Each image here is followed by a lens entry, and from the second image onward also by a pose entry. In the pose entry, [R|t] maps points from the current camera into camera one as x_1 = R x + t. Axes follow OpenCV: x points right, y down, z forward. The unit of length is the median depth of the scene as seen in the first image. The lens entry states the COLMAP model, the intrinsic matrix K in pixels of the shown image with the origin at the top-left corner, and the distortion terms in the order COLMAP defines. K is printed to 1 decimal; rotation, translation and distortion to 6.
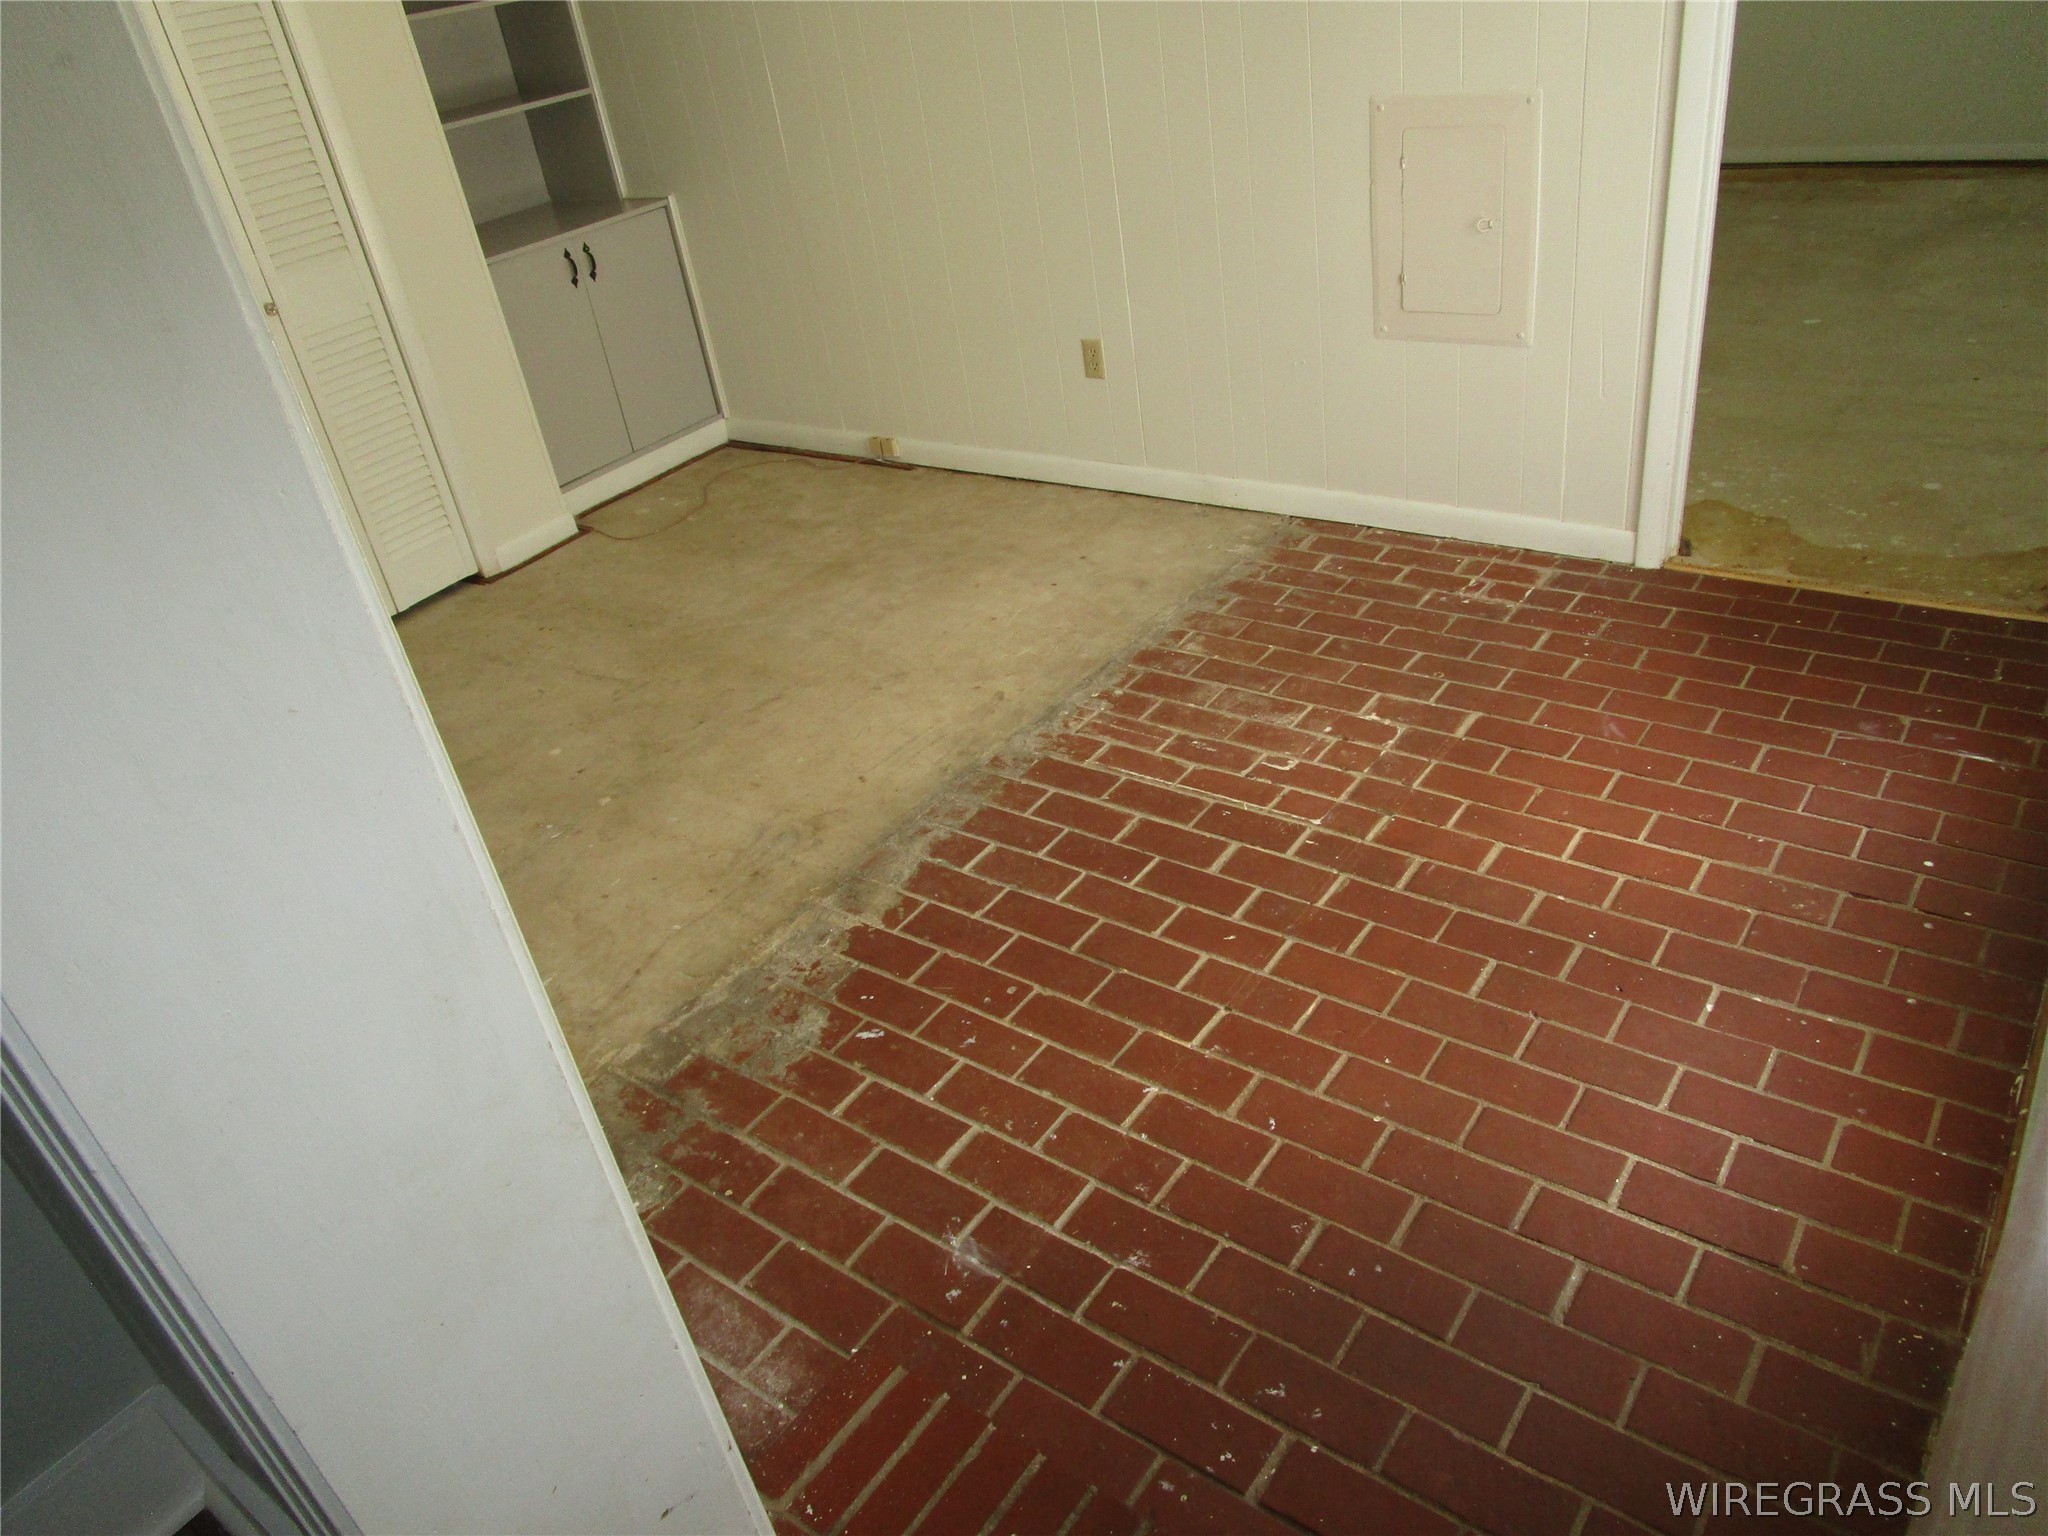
lens RADIAL K [[1450.1, 0, 1022.1], [0, 1450.1, 767.9], [0, 0, 1]] dist [-0.025023, -0.001206]
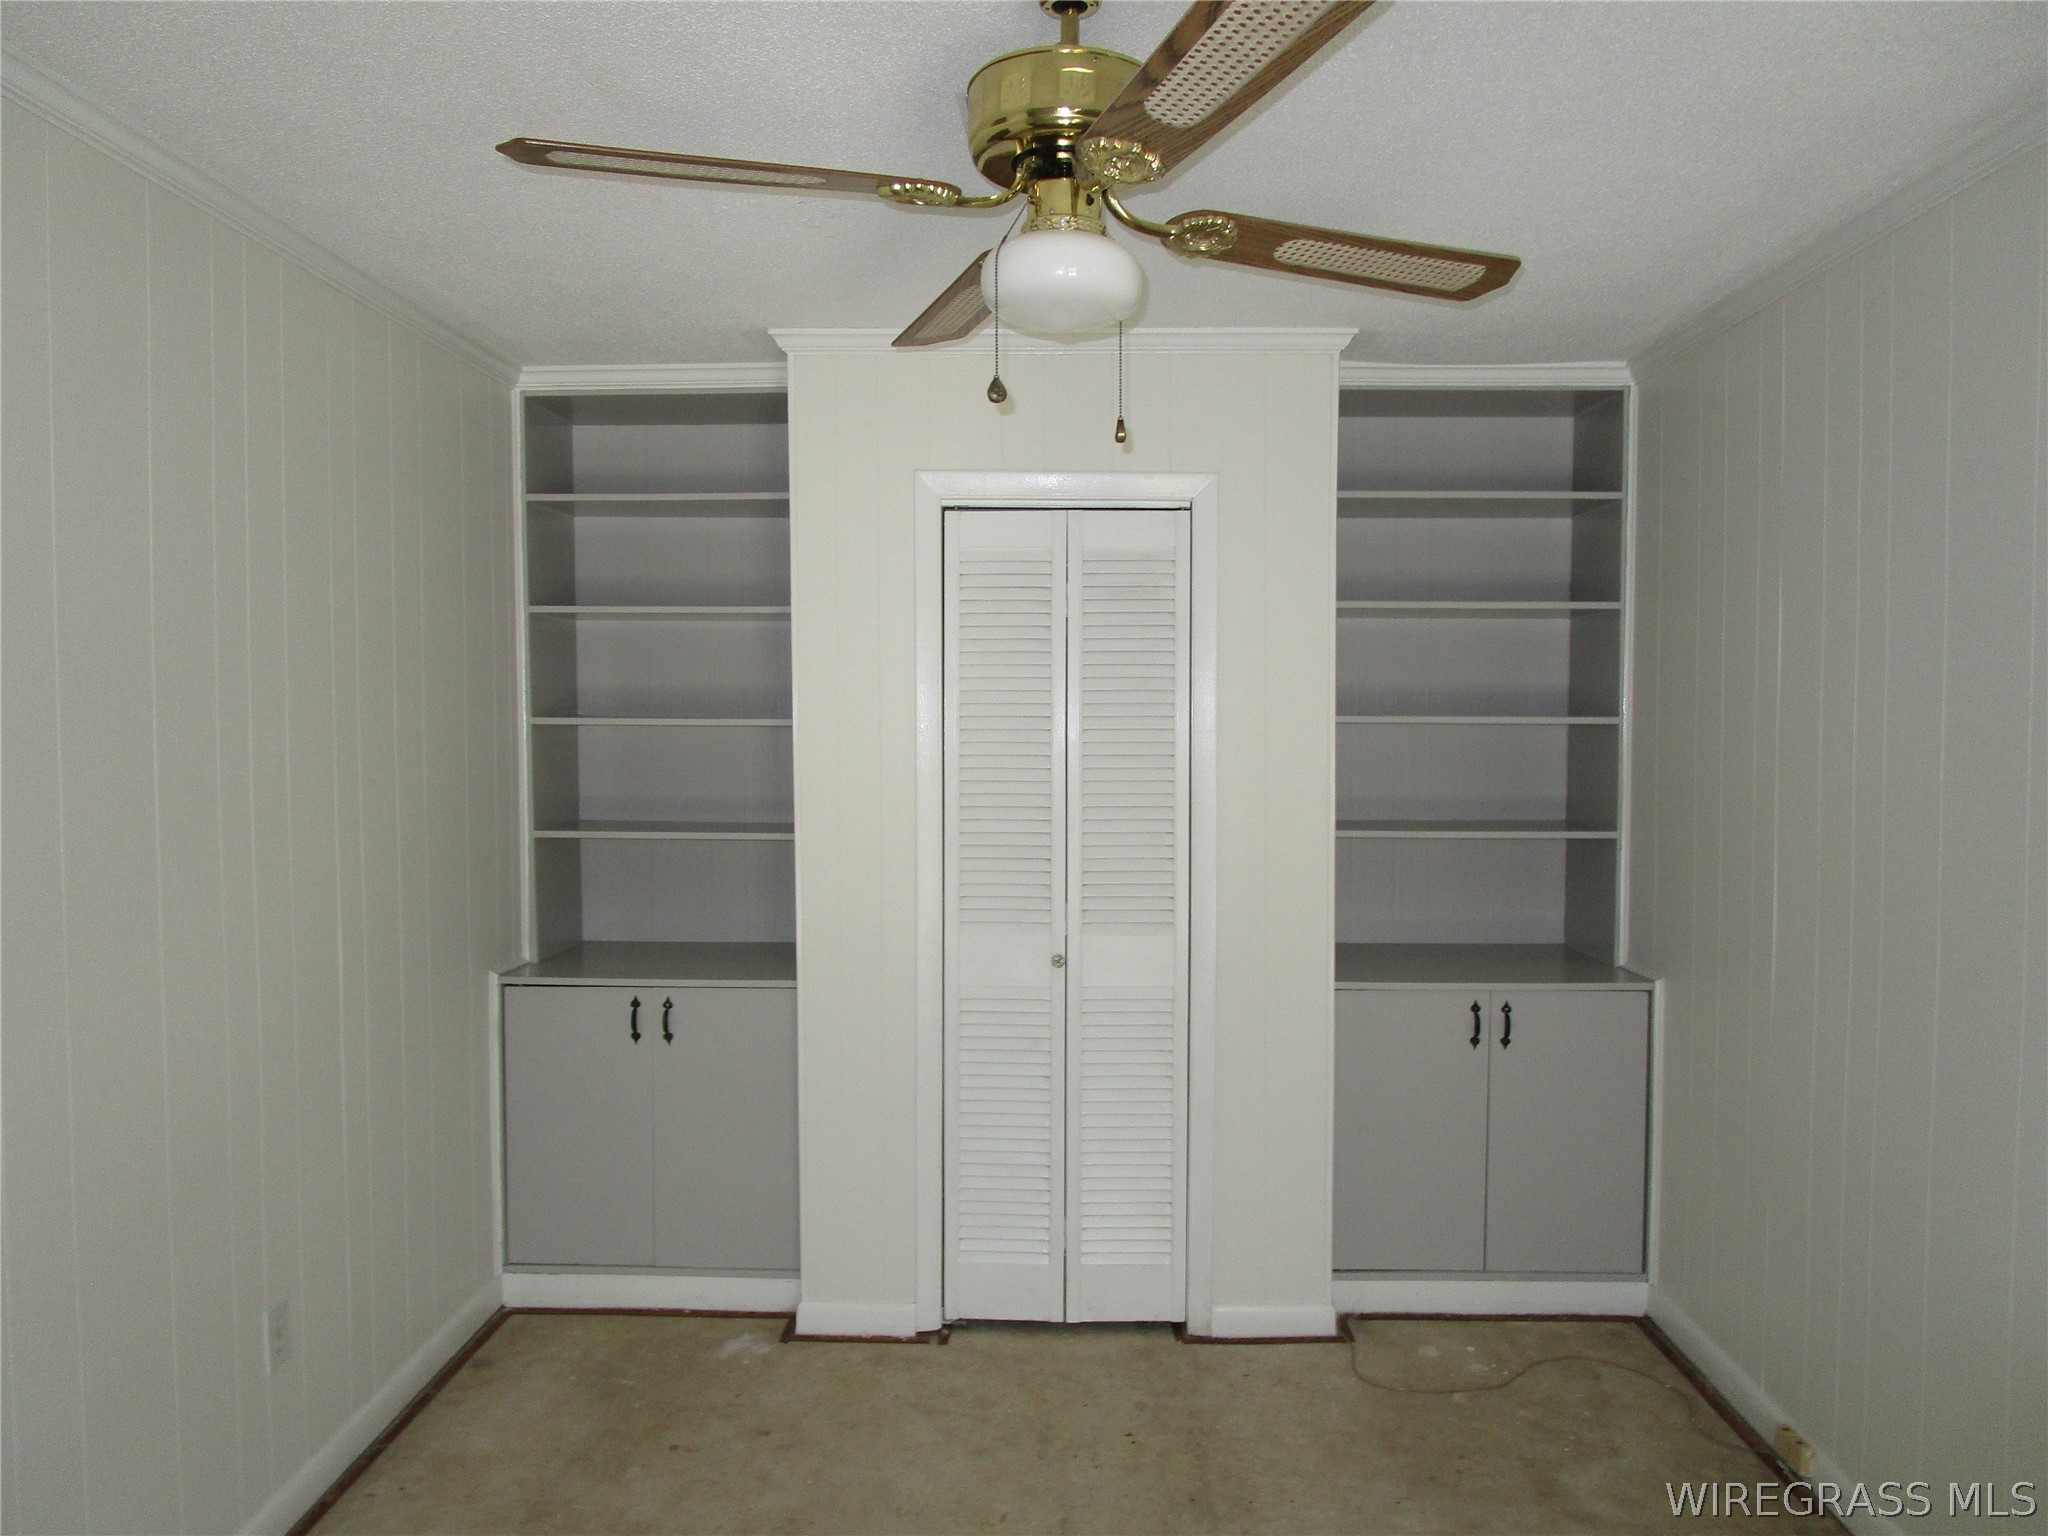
lens RADIAL K [[1450.1, 0, 1025.7], [0, 1450.1, 772.9], [0, 0, 1]] dist [-0.025023, -0.001206]
pose [[0.563181, 0.173131, -0.807993, 0.157523], [-0.502292, 0.848148, -0.168369, -0.200789], [0.656148, 0.500670, 0.564623, 0.314868]]
